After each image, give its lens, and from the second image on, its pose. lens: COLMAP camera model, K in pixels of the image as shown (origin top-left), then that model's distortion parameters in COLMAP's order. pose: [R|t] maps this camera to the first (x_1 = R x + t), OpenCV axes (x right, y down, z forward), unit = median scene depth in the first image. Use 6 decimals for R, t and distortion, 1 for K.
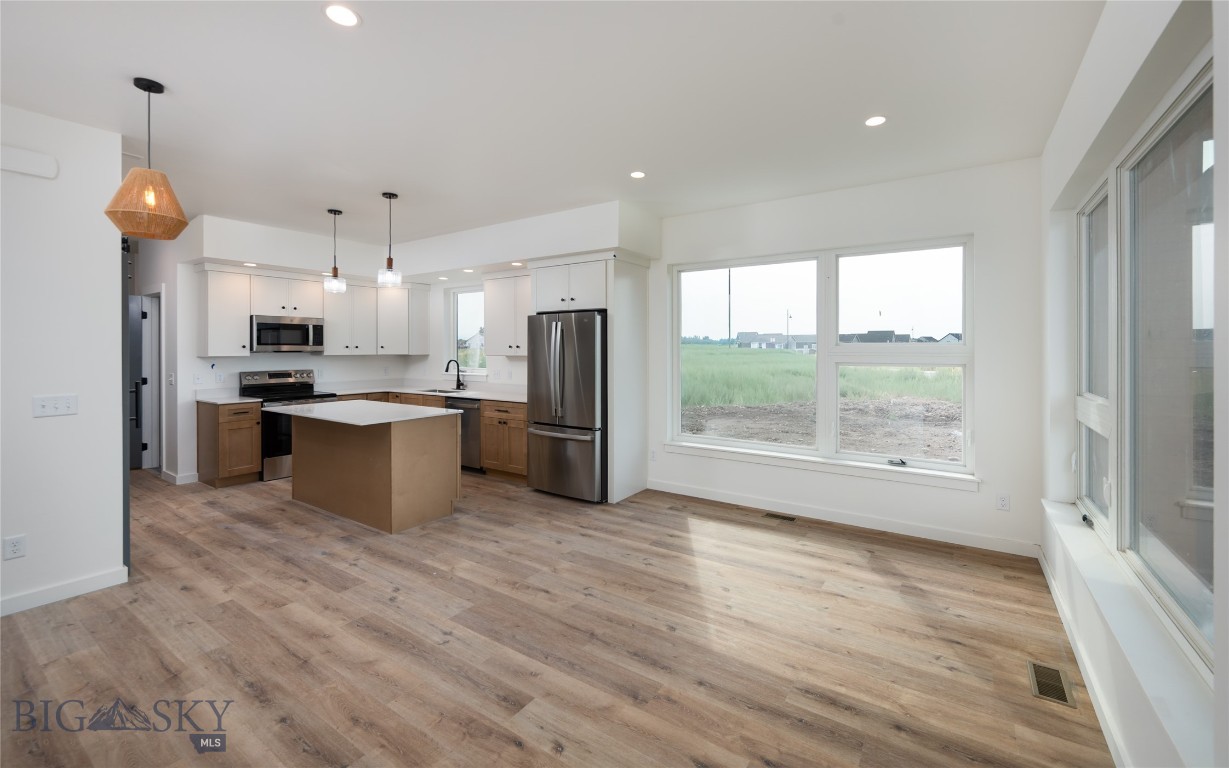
lens RADIAL K [[504.1, 0, 617.5], [0, 504.1, 349.0], [0, 0, 1]] dist [-0.001635, -0.000152]
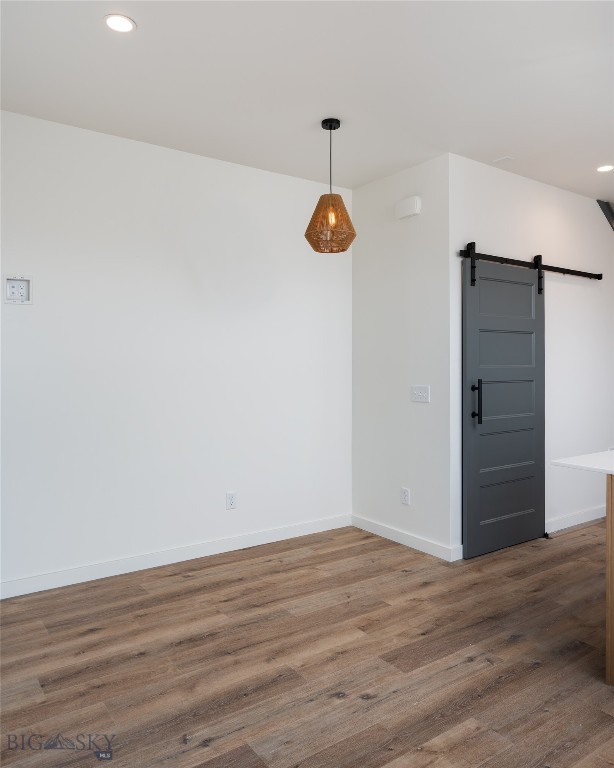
lens RADIAL K [[581.0, 0, 330.3], [0, 581.0, 362.4], [0, 0, 1]] dist [-0.005238, 0.001550]
pose [[-0.334970, -0.002590, -0.942225, 0.355440], [-0.002646, 0.999995, -0.001808, 0.041031], [0.942225, 0.001888, -0.334975, 1.410866]]
